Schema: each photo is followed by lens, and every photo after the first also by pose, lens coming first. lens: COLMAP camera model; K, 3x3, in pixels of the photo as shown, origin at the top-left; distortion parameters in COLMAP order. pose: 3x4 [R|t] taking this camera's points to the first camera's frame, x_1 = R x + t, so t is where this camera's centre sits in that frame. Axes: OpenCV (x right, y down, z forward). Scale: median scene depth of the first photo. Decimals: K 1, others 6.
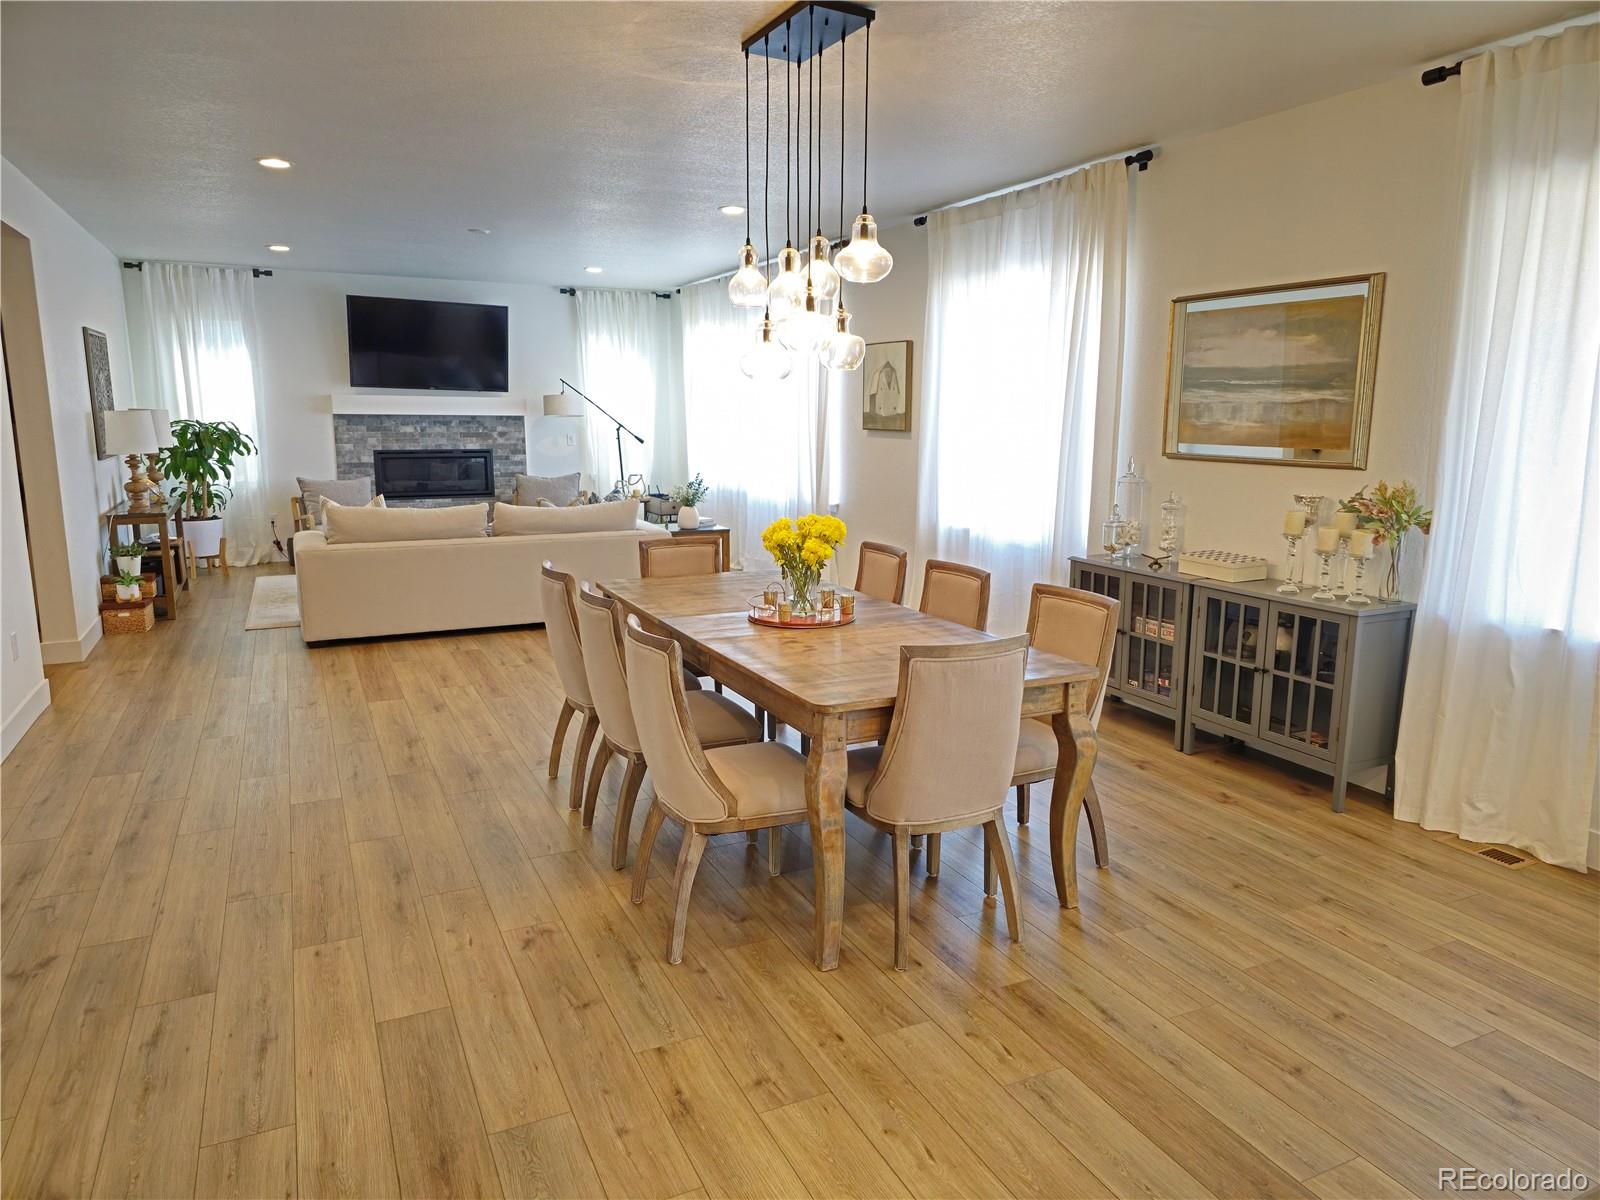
lens RADIAL K [[1053.9, 0, 813.3], [0, 1053.9, 603.7], [0, 0, 1]] dist [0.059009, -0.054240]
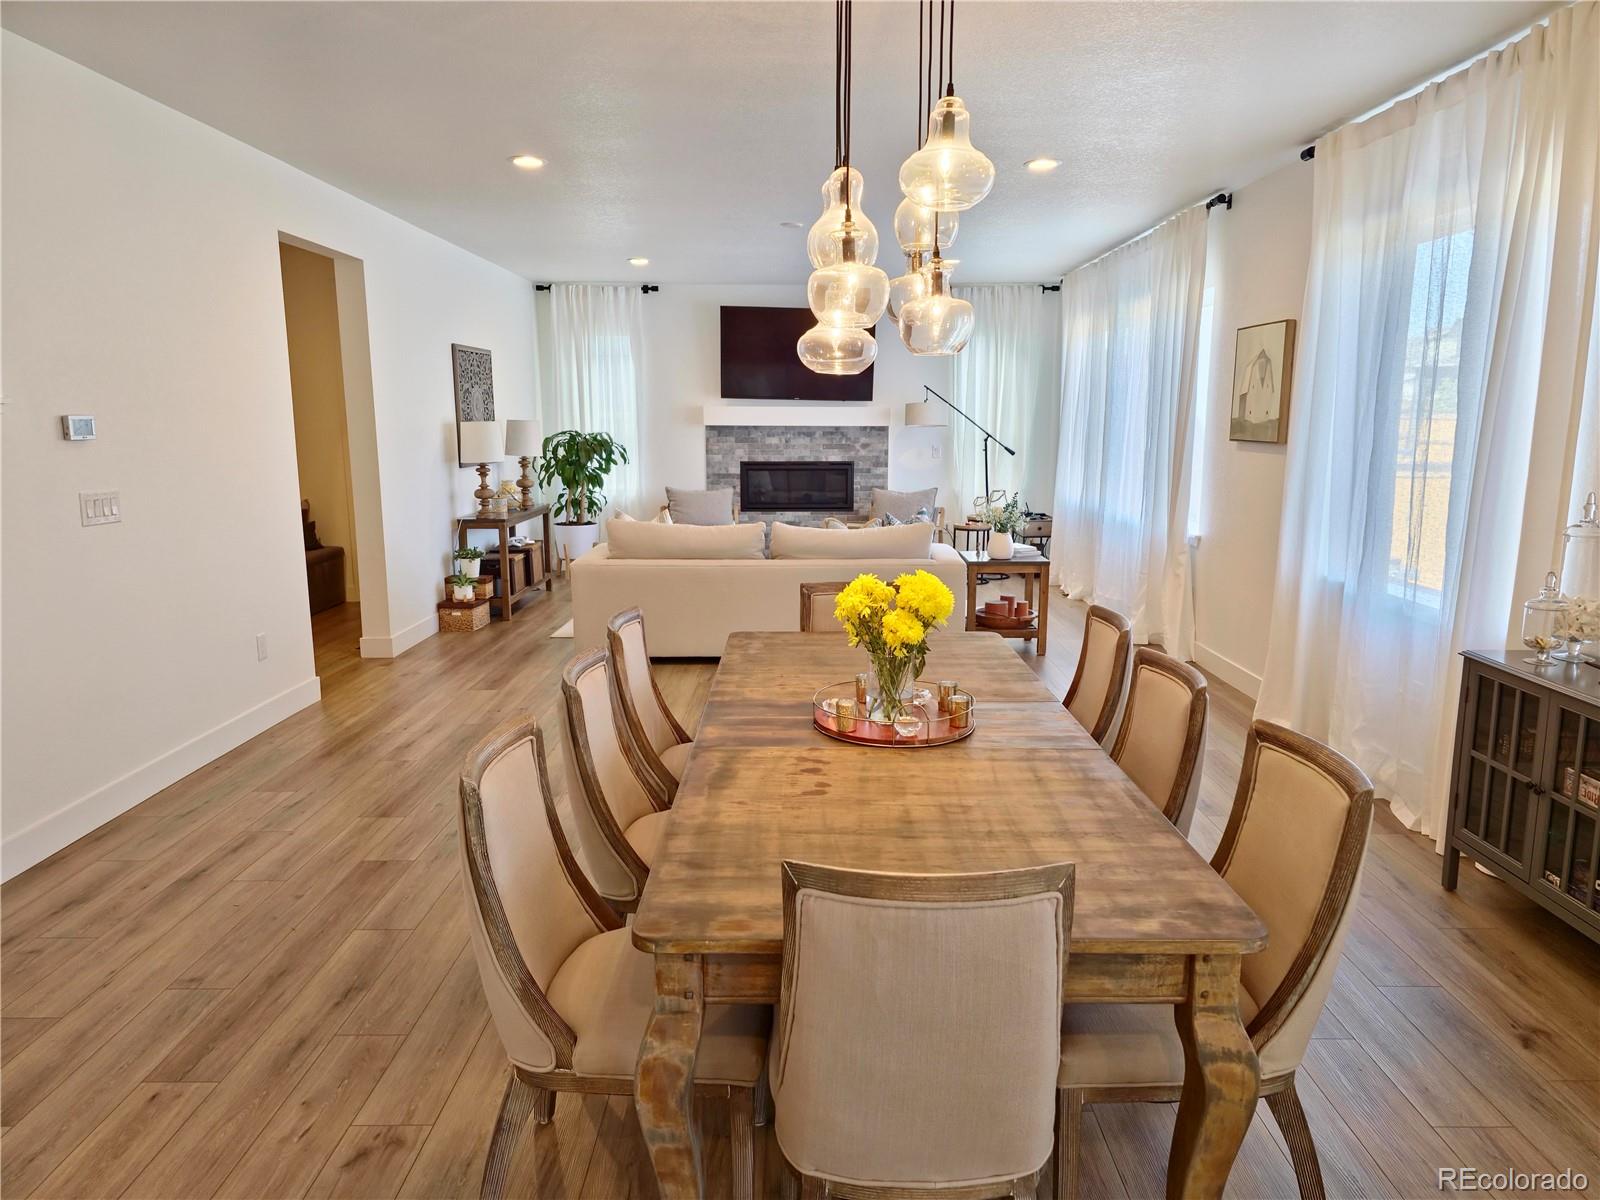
lens RADIAL K [[1053.9, 0, 813.6], [0, 1053.9, 607.9], [0, 0, 1]] dist [0.059009, -0.054240]
pose [[0.899998, 0.074028, -0.429562, 0.124335], [-0.075900, 0.997033, 0.012800, -0.035851], [0.429236, 0.021084, 0.902946, 0.199669]]
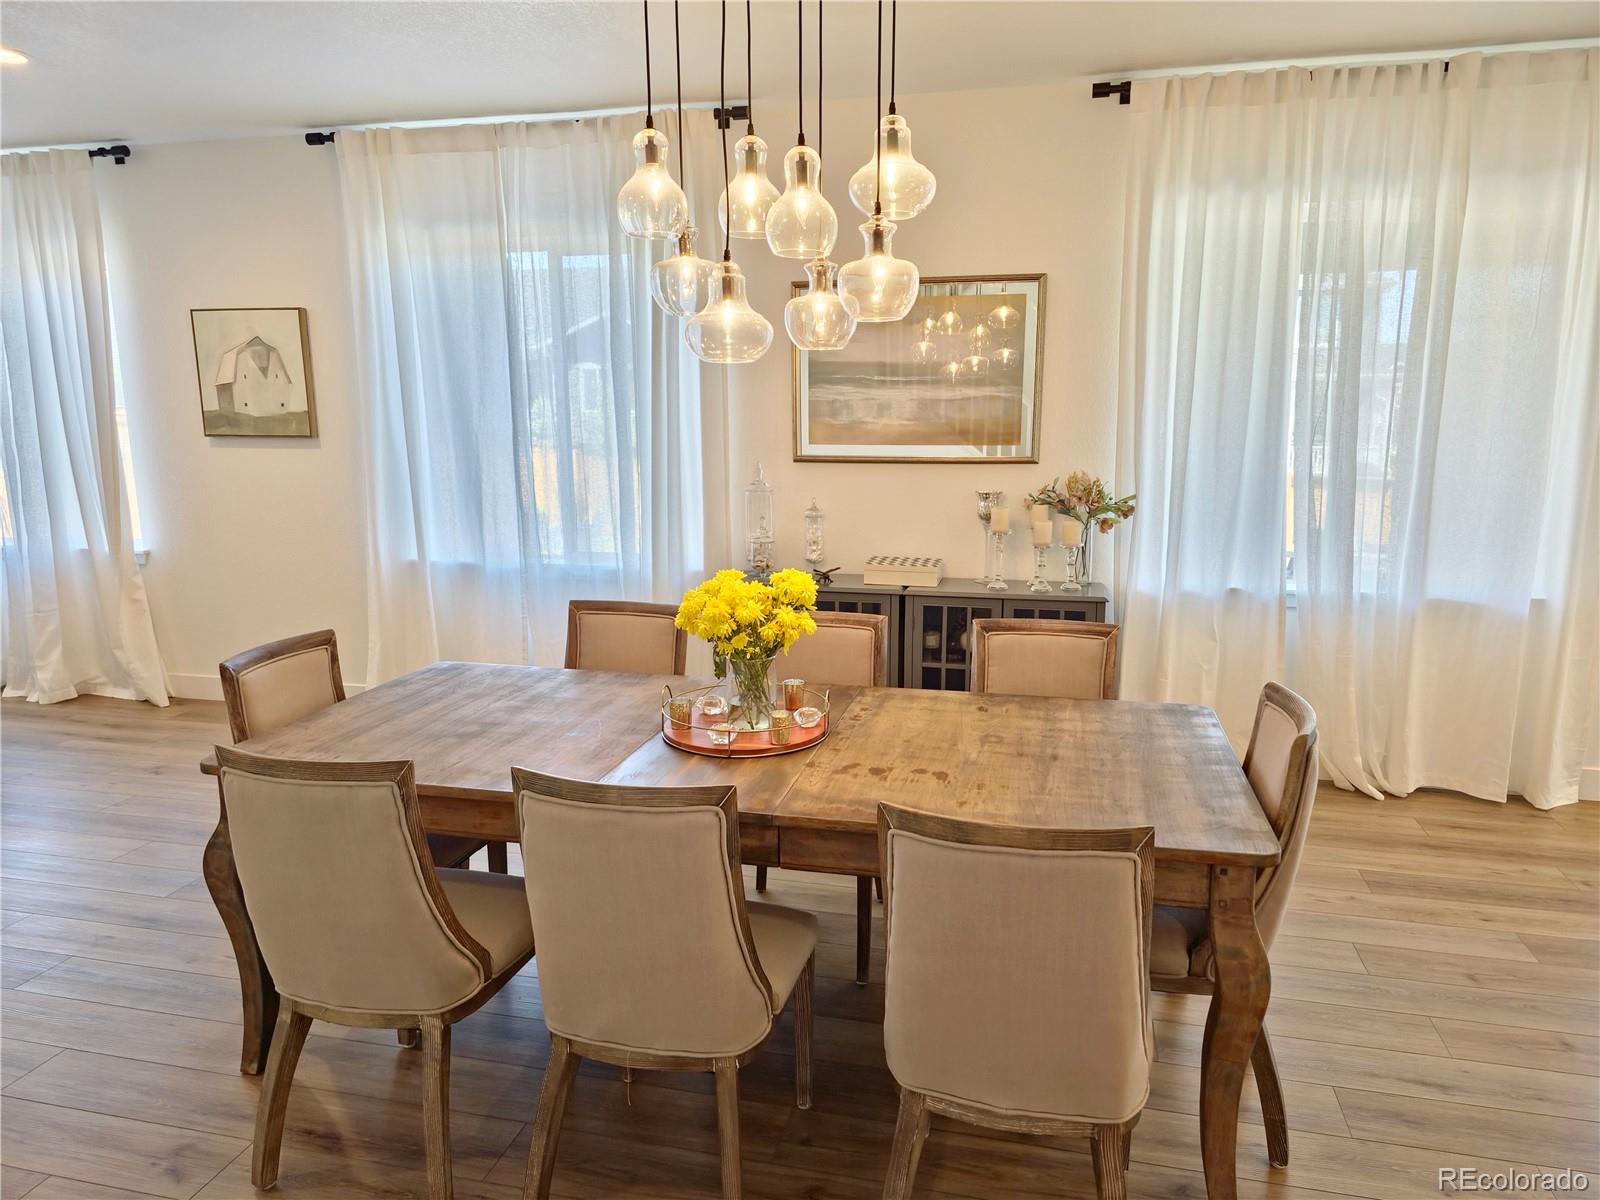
lens RADIAL K [[1053.9, 0, 803.5], [0, 1053.9, 601.9], [0, 0, 1]] dist [0.059009, -0.054240]
pose [[0.633702, -0.147800, 0.759326, -0.255931], [0.146250, 0.986767, 0.070016, -0.057346], [-0.759626, 0.066682, 0.646932, 0.300501]]
